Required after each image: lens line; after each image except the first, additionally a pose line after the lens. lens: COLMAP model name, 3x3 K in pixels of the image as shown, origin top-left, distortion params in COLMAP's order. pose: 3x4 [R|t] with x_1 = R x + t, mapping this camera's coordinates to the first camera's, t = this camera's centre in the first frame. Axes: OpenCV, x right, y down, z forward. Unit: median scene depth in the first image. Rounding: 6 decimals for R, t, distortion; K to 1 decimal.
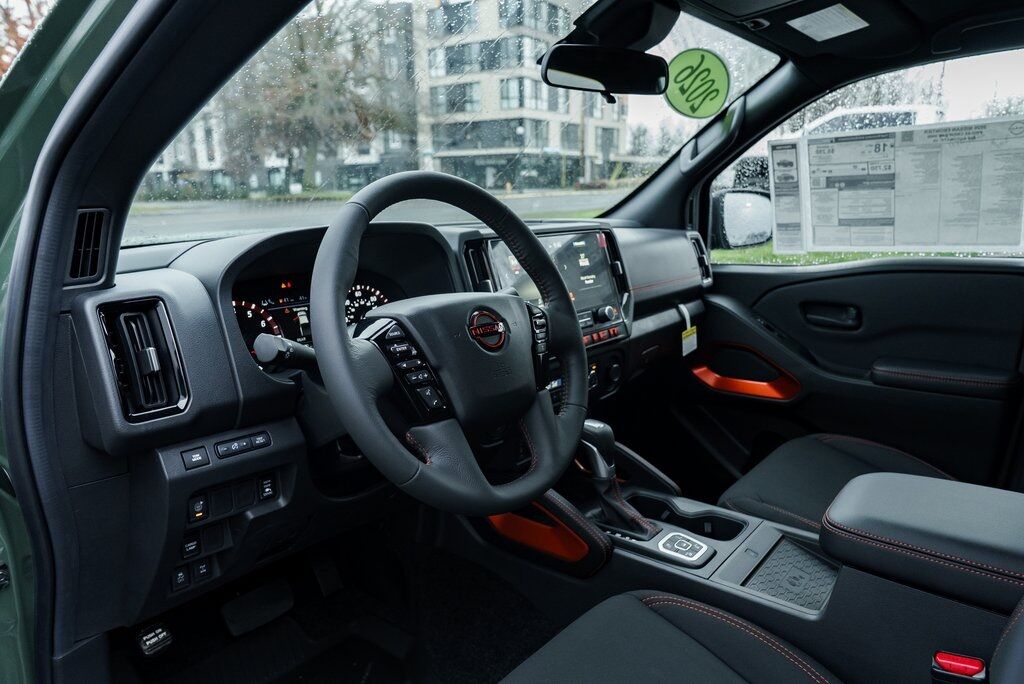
lens RADIAL K [[700.2, 0, 515.7], [0, 700.2, 345.0], [0, 0, 1]] dist [-0.024732, 0.023590]
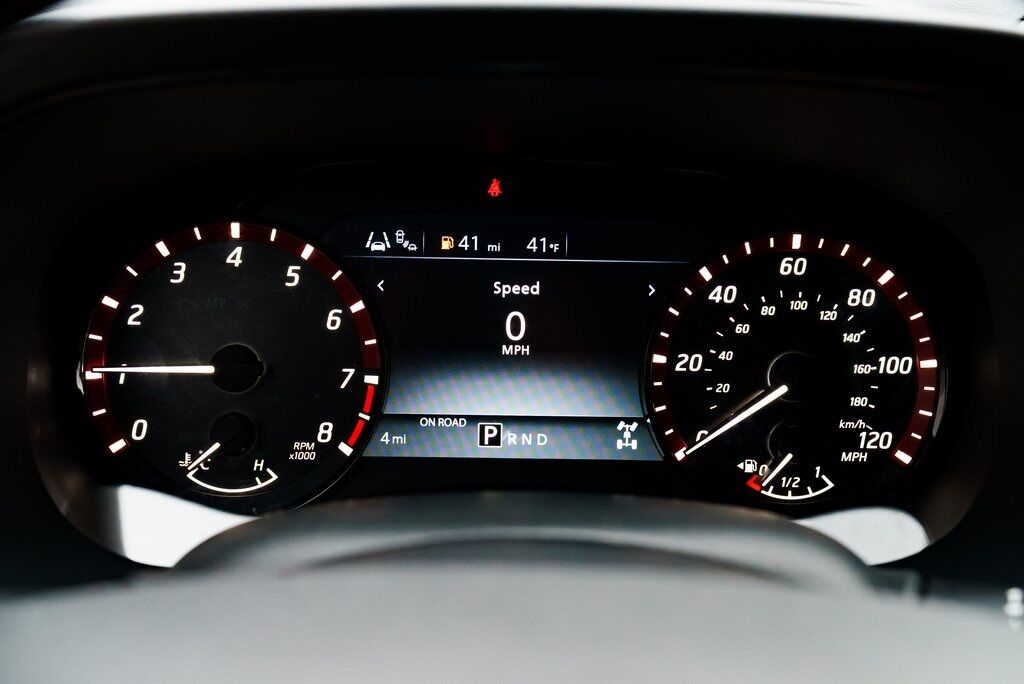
lens RADIAL K [[1298.1, 0, 511.9], [0, 1298.1, 342.0], [0, 0, 1]] dist [-0.000097, 0.000000]
pose [[0.639649, 0.300630, -0.707439, 0.028543], [-0.189906, 0.953622, 0.233539, -0.096006], [0.744838, -0.015036, 0.667075, 0.443856]]
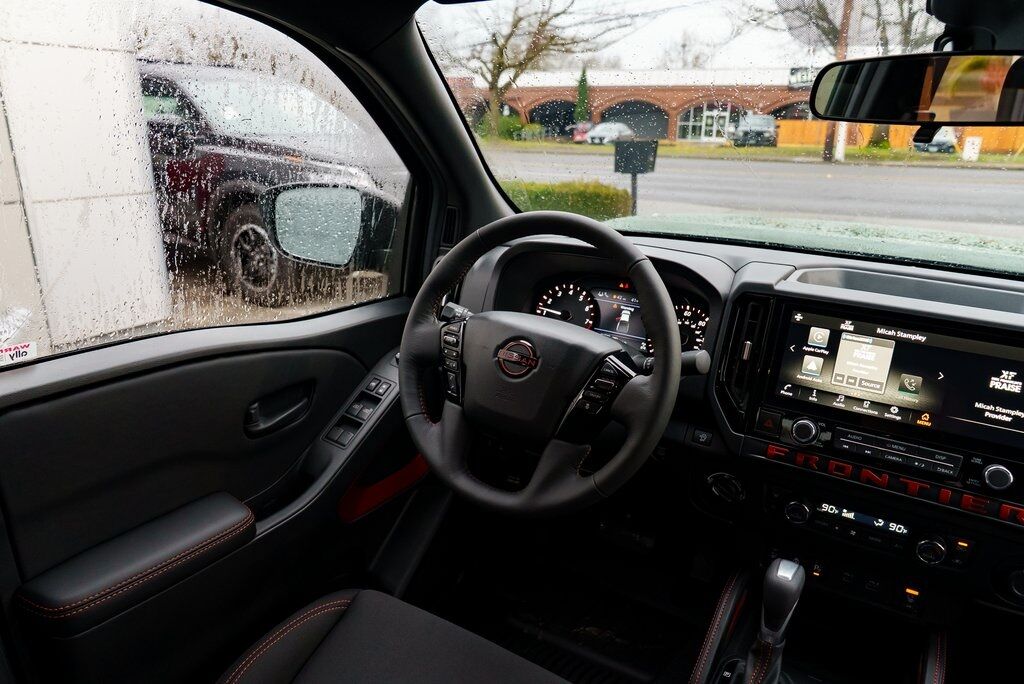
lens RADIAL K [[700.2, 0, 509.0], [0, 700.2, 345.8], [0, 0, 1]] dist [-0.024732, 0.023590]
pose [[0.120161, 0.328310, -0.936896, 0.520176], [-0.247486, 0.923845, 0.291995, -0.189525], [0.961411, 0.196782, 0.192263, 0.394166]]
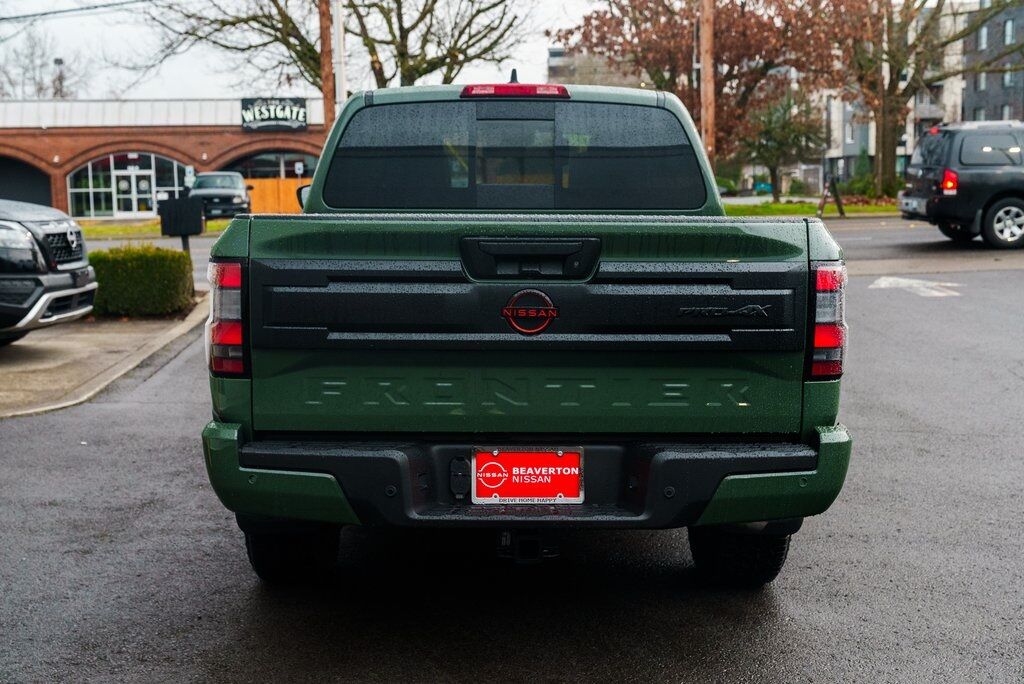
lens RADIAL K [[1318.5, 0, 510.3], [0, 1318.5, 344.4], [0, 0, 1]] dist [0.046691, 0.000000]
pose [[0.638141, 0.101696, -0.763174, 3.461386], [-0.170587, 0.985277, -0.011348, 0.403934], [0.750784, 0.137429, 0.646094, -2.031334]]
